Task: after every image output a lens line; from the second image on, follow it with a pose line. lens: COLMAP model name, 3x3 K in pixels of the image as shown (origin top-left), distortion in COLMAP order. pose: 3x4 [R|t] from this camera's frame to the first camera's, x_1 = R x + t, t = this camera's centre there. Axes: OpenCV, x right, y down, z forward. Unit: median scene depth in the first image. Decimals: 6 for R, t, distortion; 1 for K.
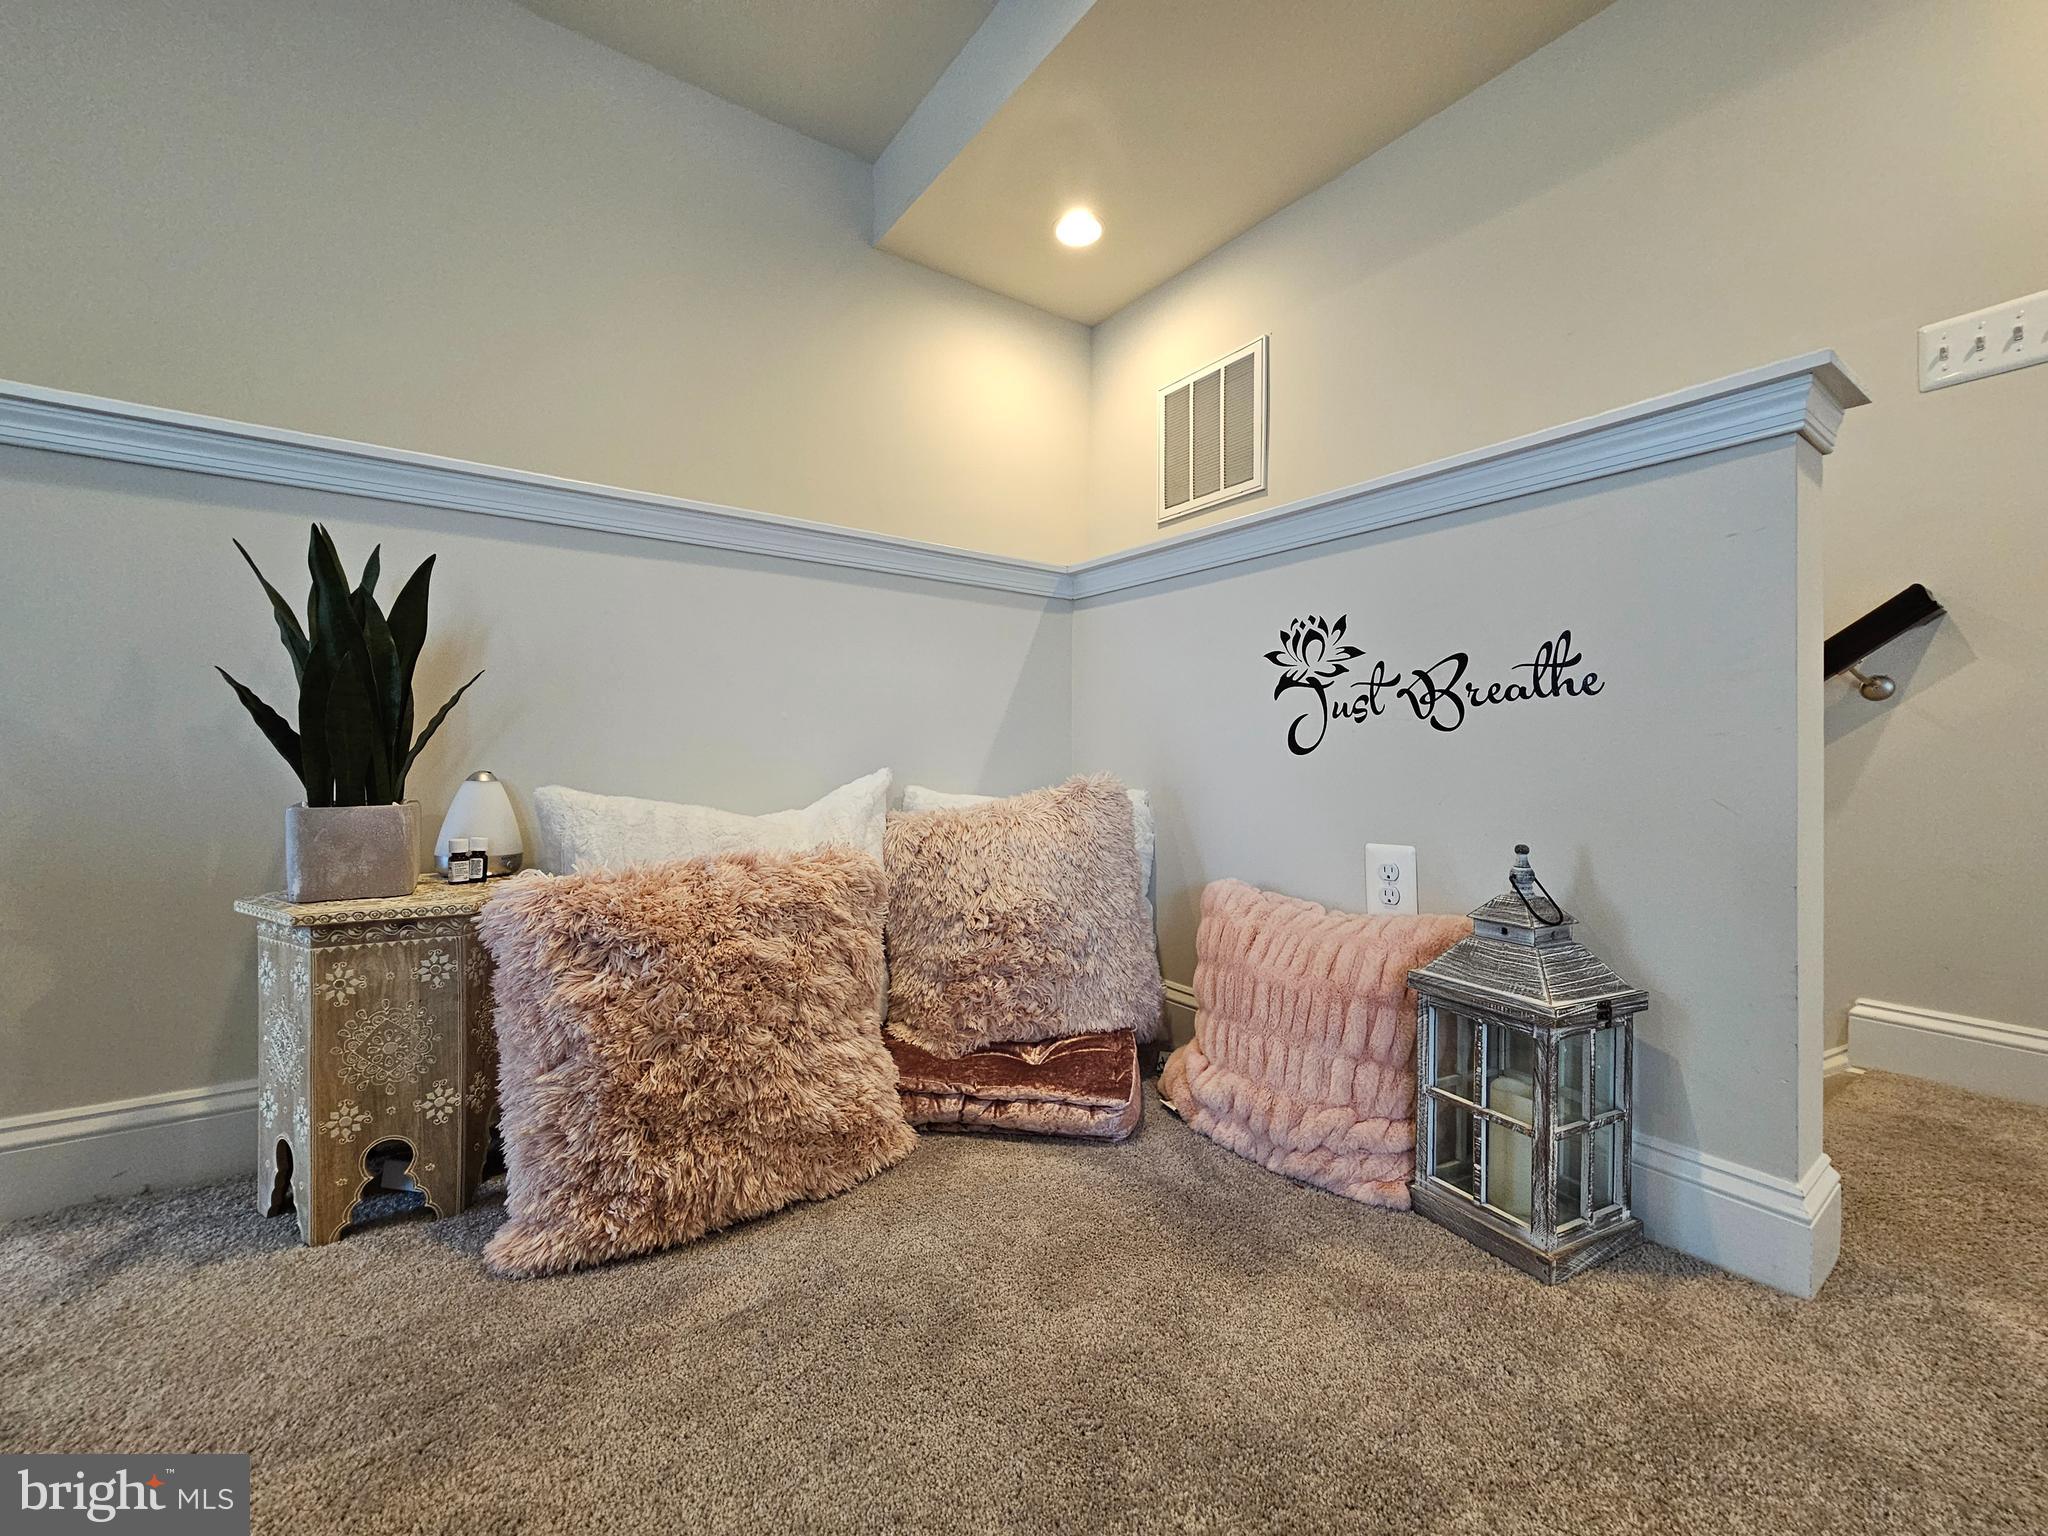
lens RADIAL K [[842.8, 0, 1023.5], [0, 842.8, 750.3], [0, 0, 1]] dist [0.001191, -0.000583]
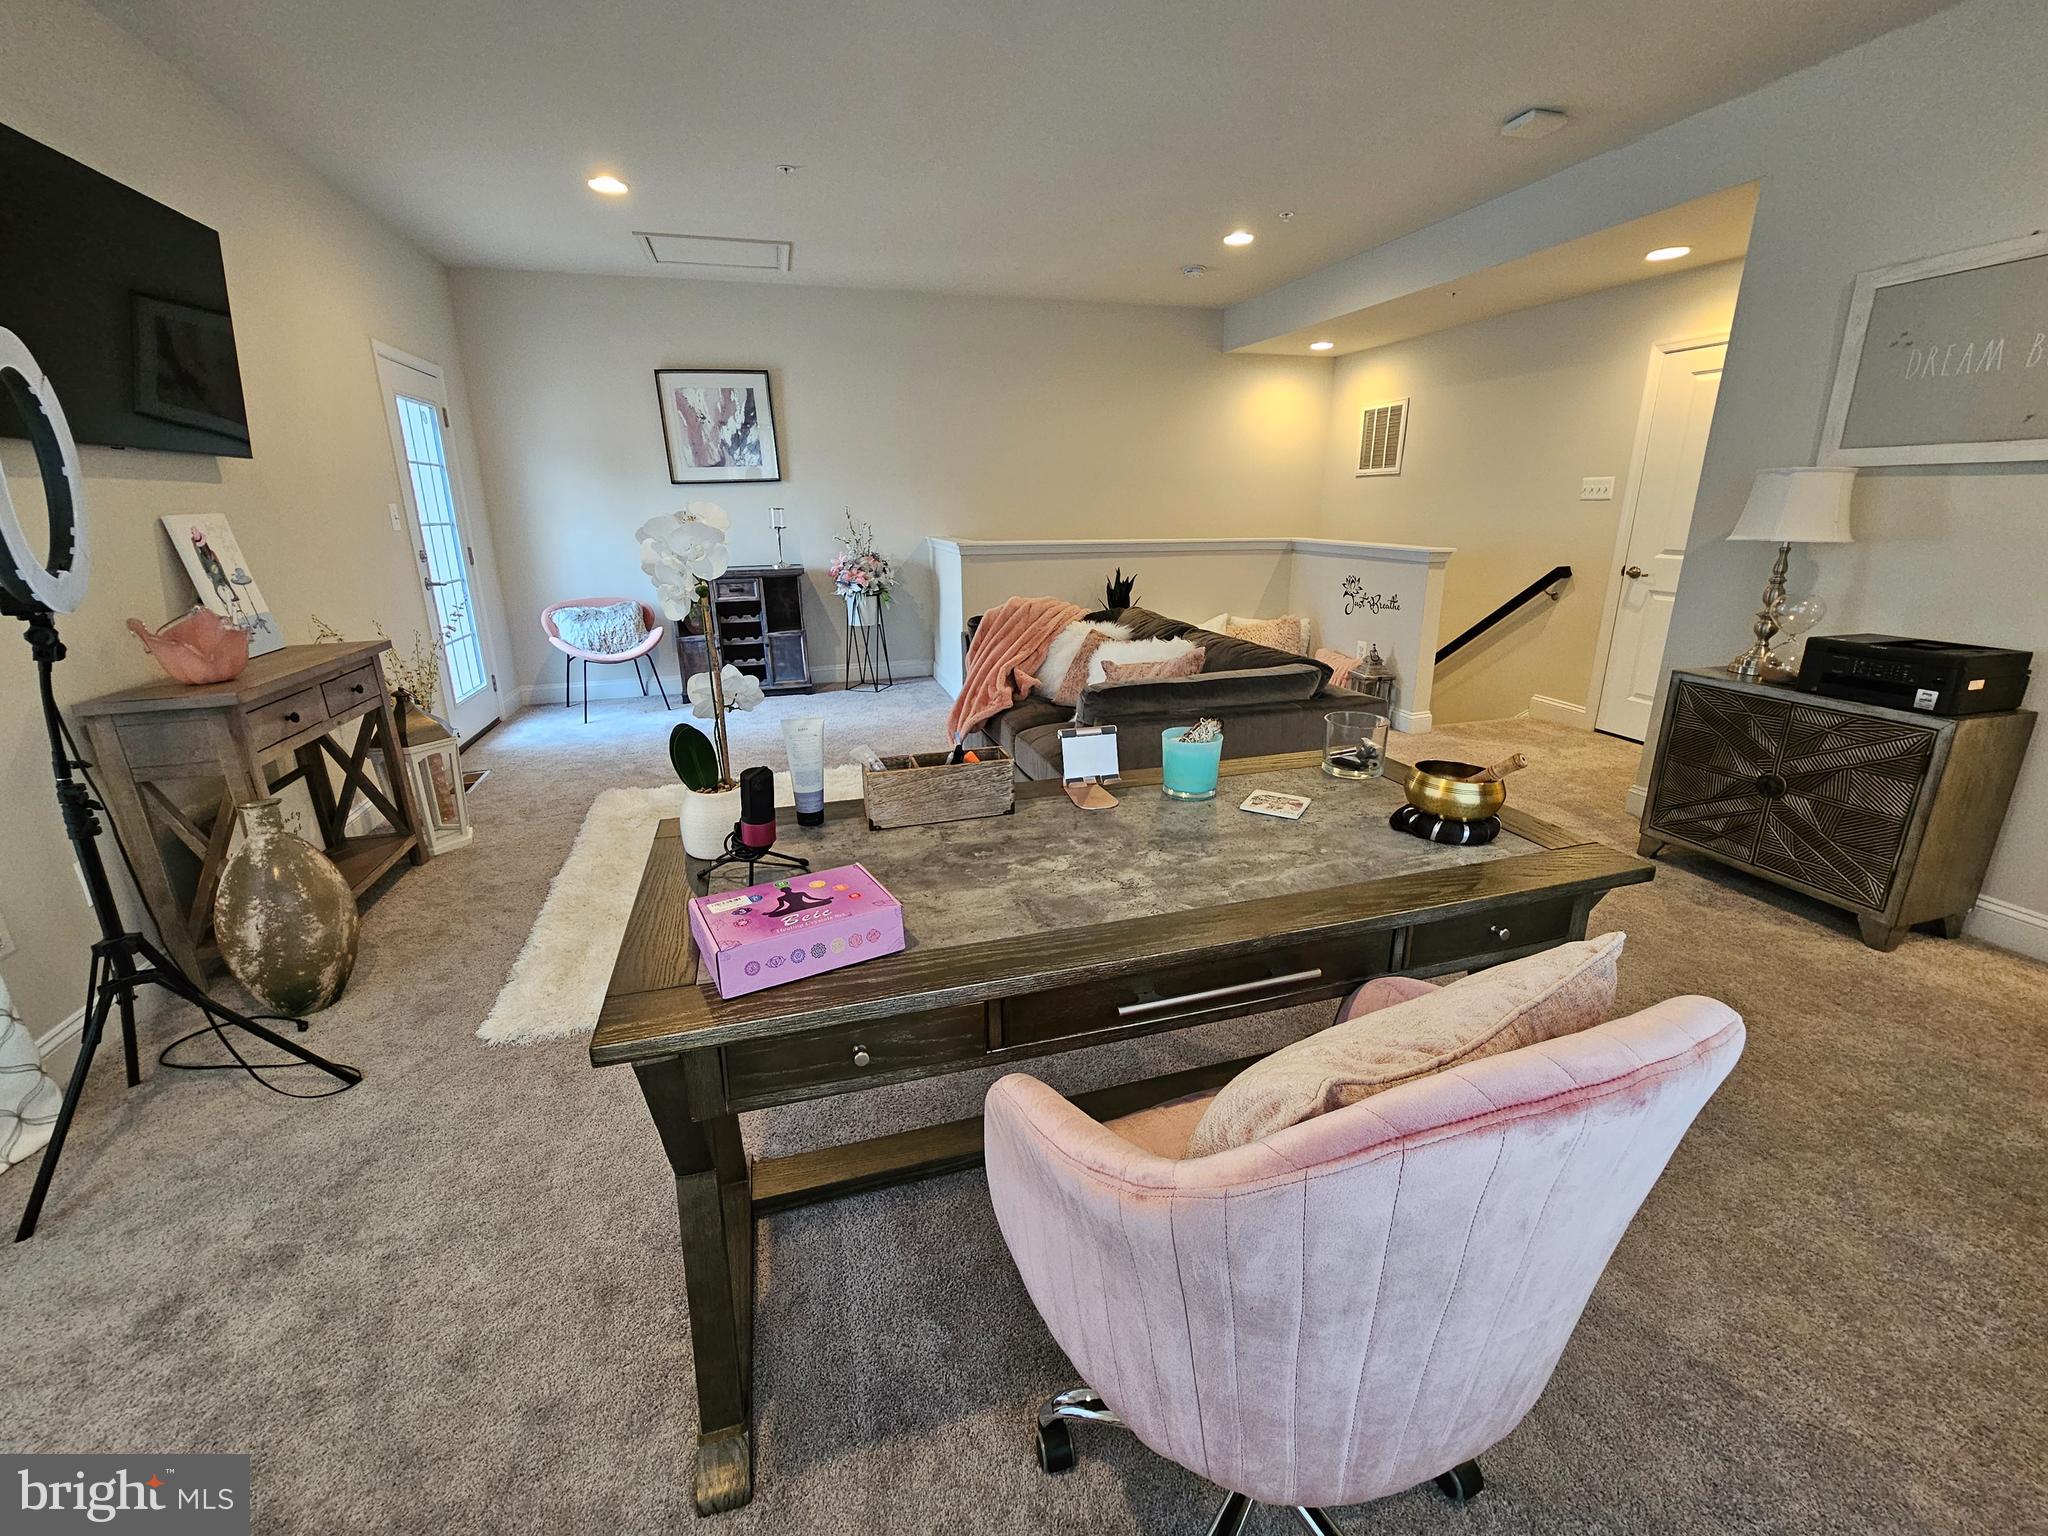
lens RADIAL K [[842.8, 0, 1023.5], [0, 842.8, 750.3], [0, 0, 1]] dist [0.001191, -0.000583]
pose [[0.946489, 0.083022, -0.311874, 0.151769], [0.009653, 0.958632, 0.284486, -0.371134], [0.322591, -0.272273, 0.906533, -2.225342]]
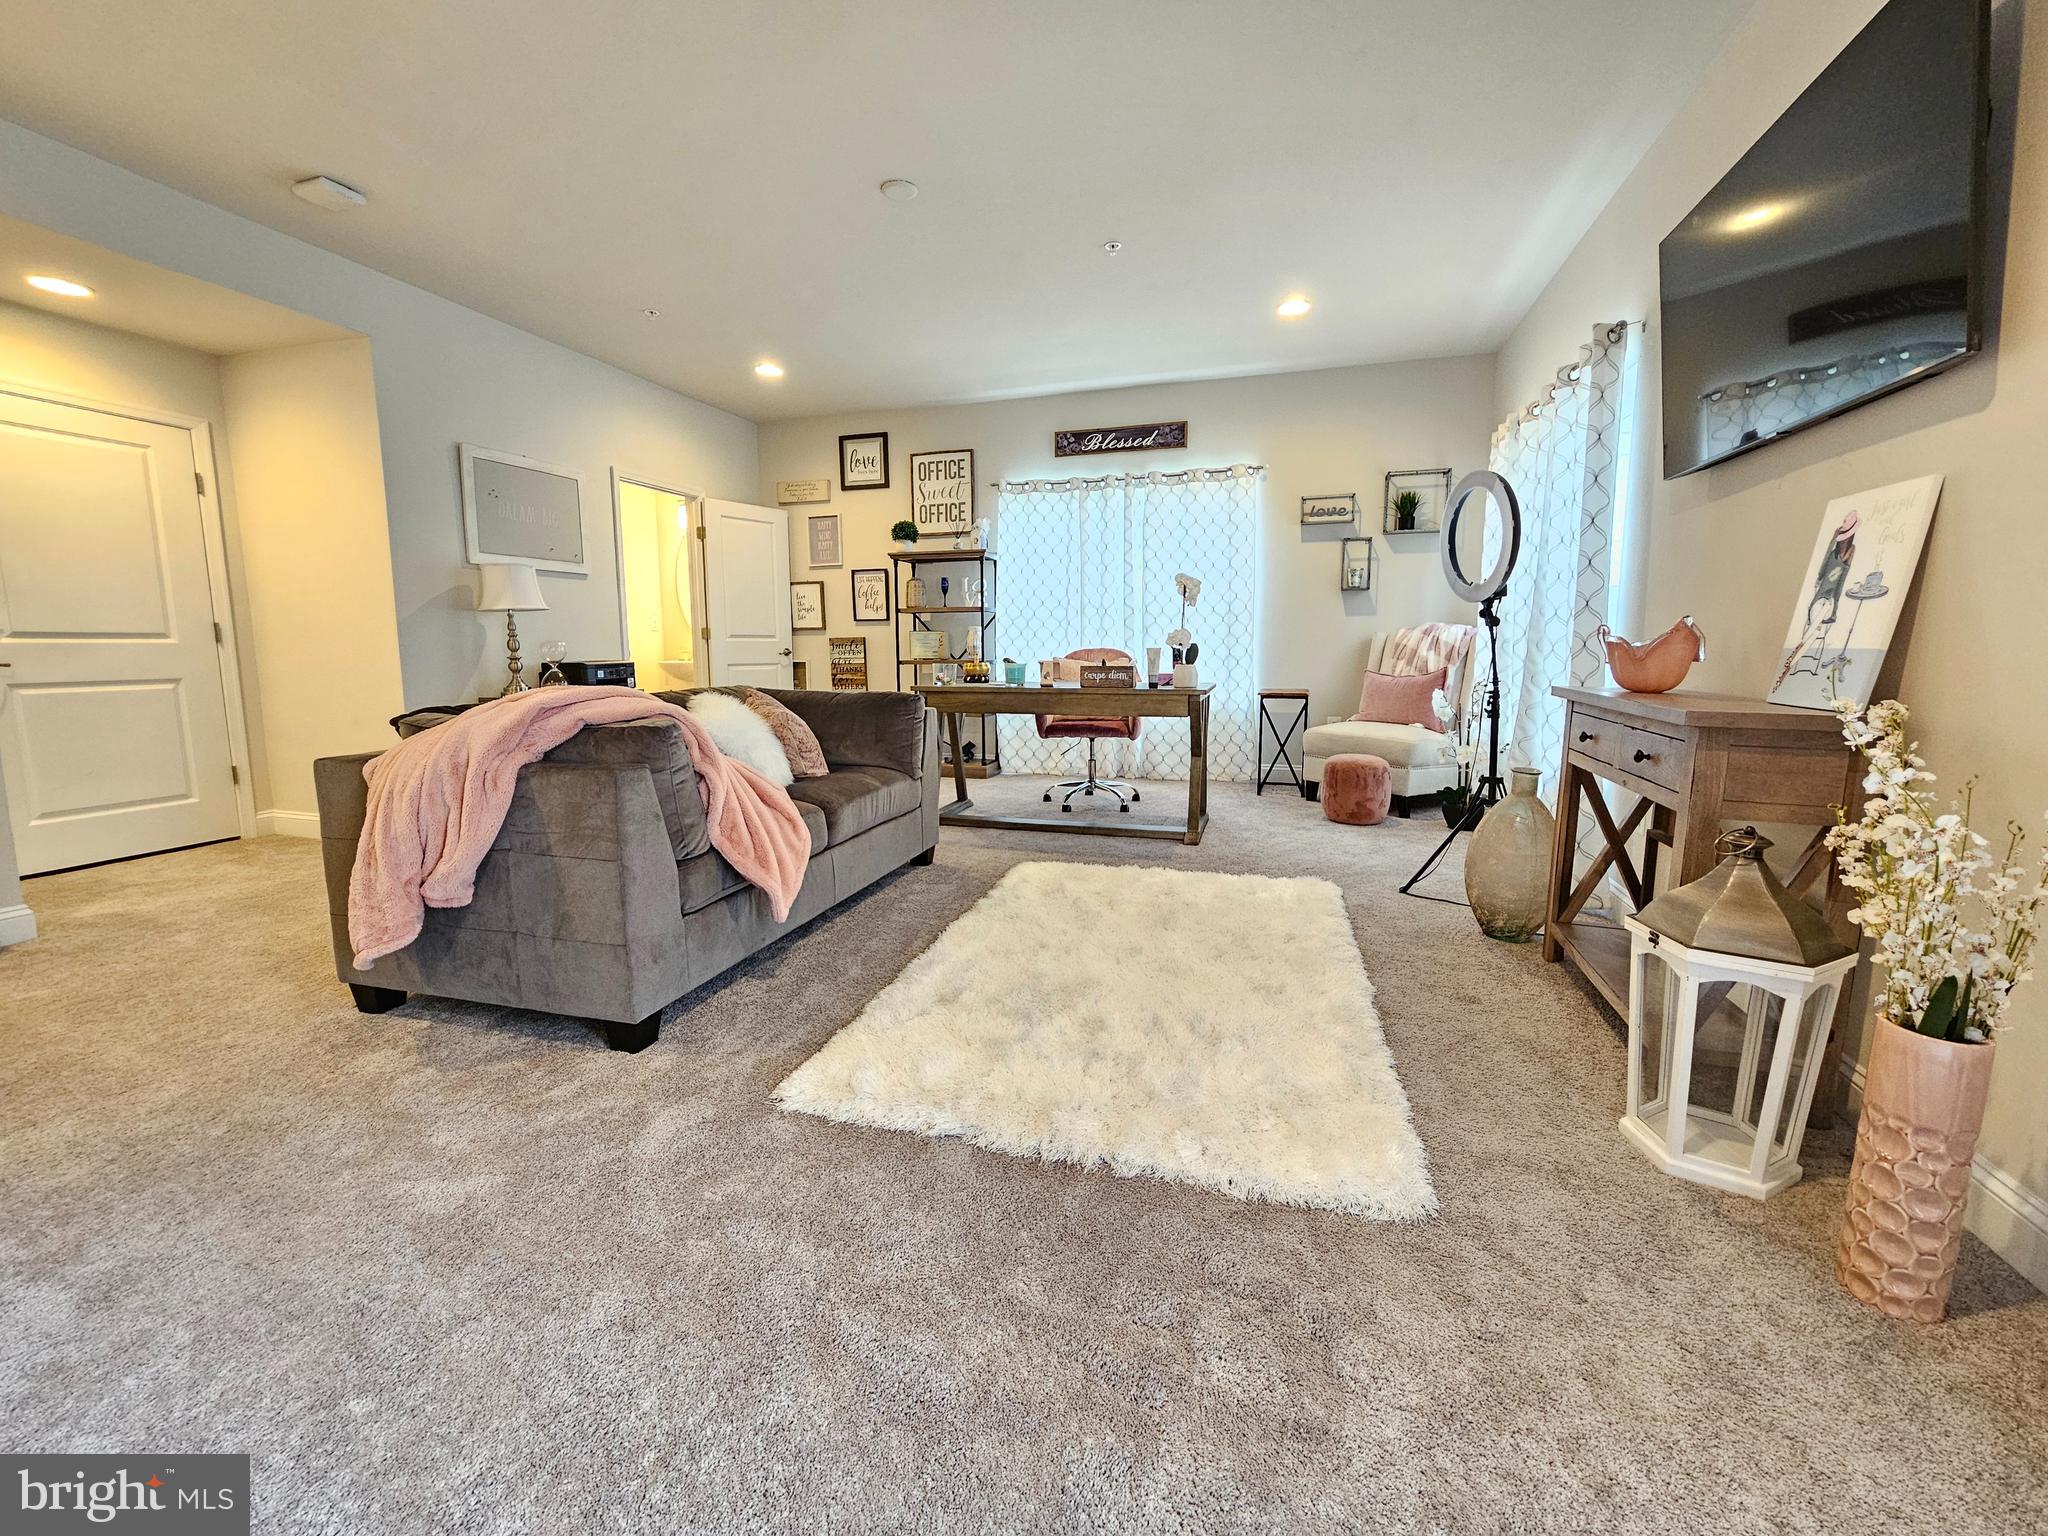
lens RADIAL K [[842.8, 0, 1023.5], [0, 842.8, 750.3], [0, 0, 1]] dist [0.001191, -0.000583]
pose [[-0.599058, -0.102804, 0.794079, -1.762236], [0.001625, 0.991565, 0.129597, -0.205263], [-0.800704, 0.078926, -0.593838, -0.052259]]
